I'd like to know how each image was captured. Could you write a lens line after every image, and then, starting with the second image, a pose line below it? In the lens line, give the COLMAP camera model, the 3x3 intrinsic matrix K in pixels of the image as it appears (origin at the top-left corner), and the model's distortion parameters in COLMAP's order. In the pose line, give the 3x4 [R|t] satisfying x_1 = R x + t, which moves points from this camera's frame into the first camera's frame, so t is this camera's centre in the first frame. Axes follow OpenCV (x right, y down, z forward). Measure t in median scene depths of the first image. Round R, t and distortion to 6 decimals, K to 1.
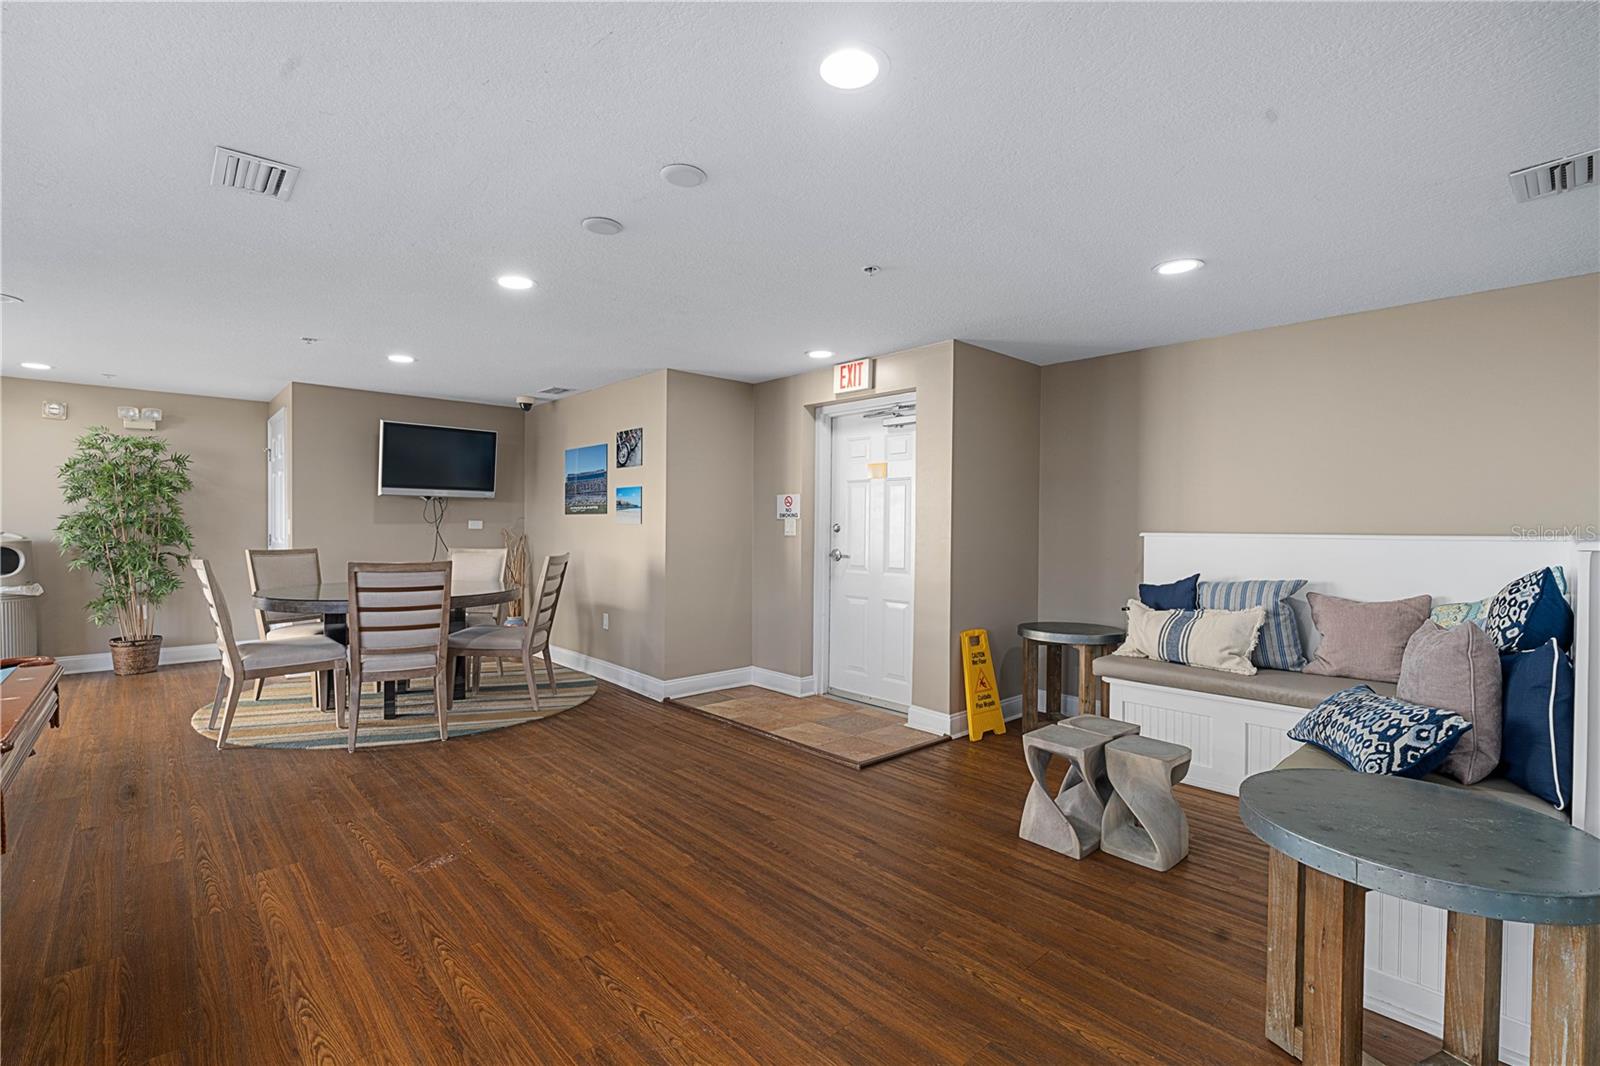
lens RADIAL K [[730.5, 0, 797.1], [0, 730.5, 537.0], [0, 0, 1]] dist [-0.000347, 0.000513]
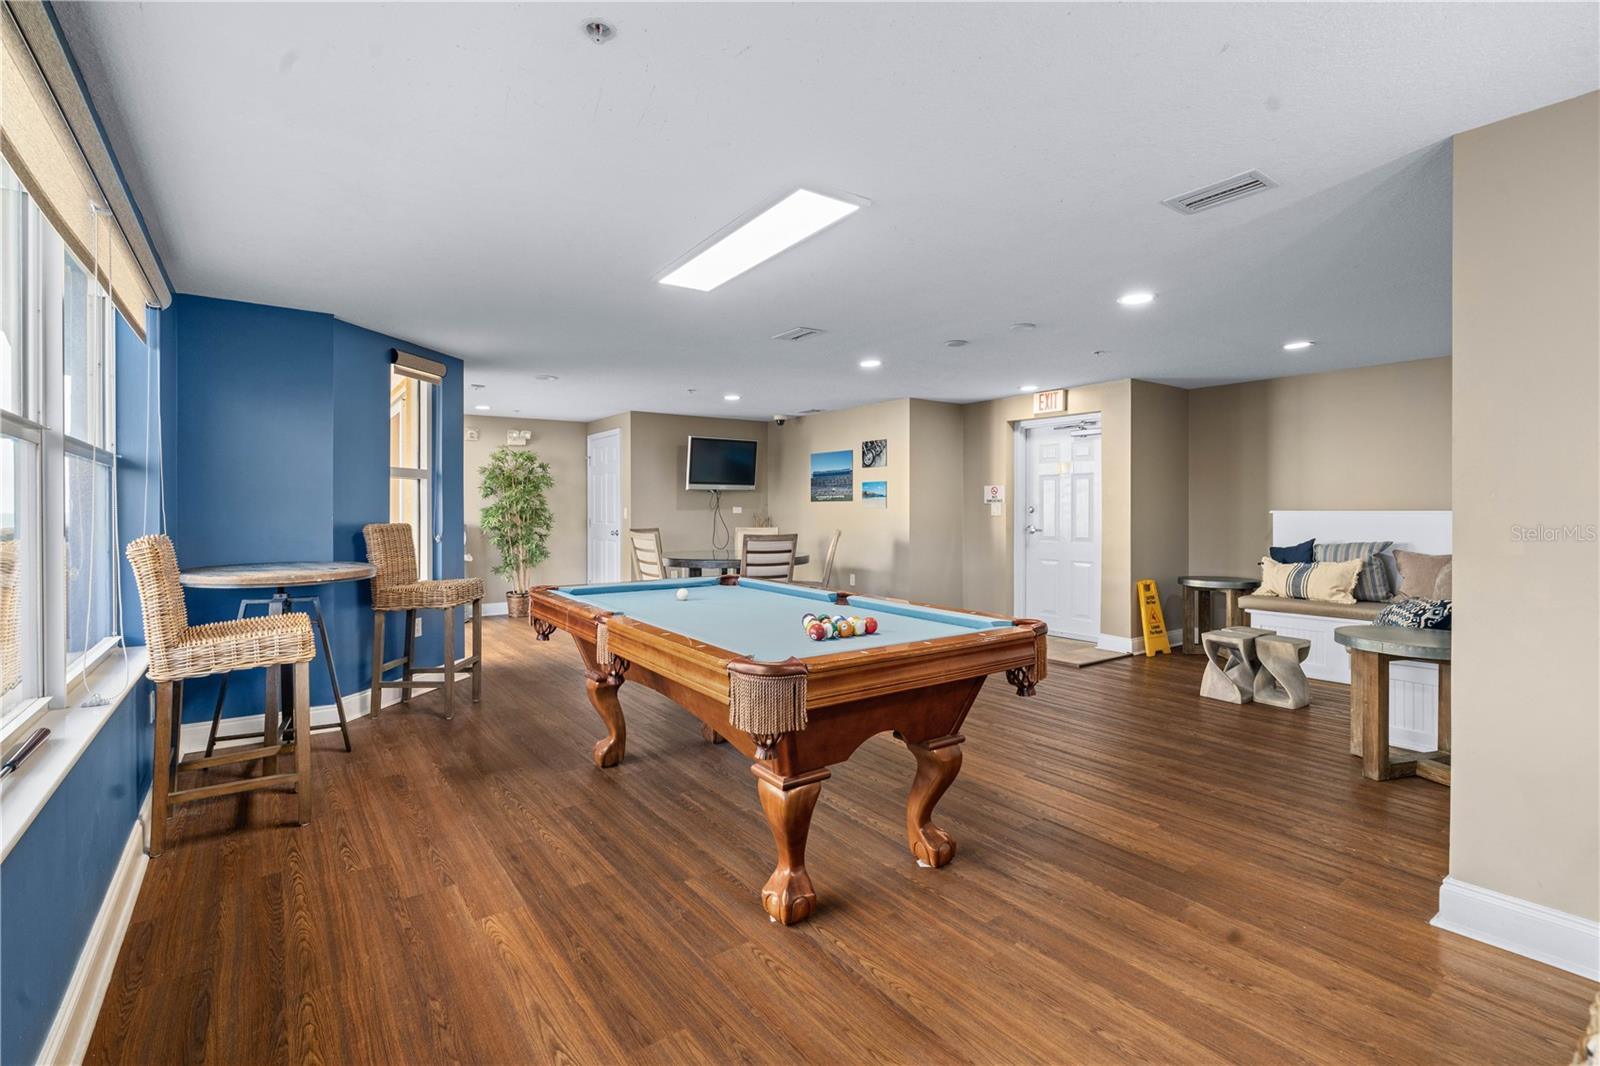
lens RADIAL K [[730.5, 0, 806.8], [0, 730.5, 510.5], [0, 0, 1]] dist [-0.000347, 0.000513]
pose [[0.994224, -0.011236, -0.106737, -0.260558], [0.010014, 0.999878, -0.011985, 0.001901], [0.106858, 0.010847, 0.994215, -0.483363]]
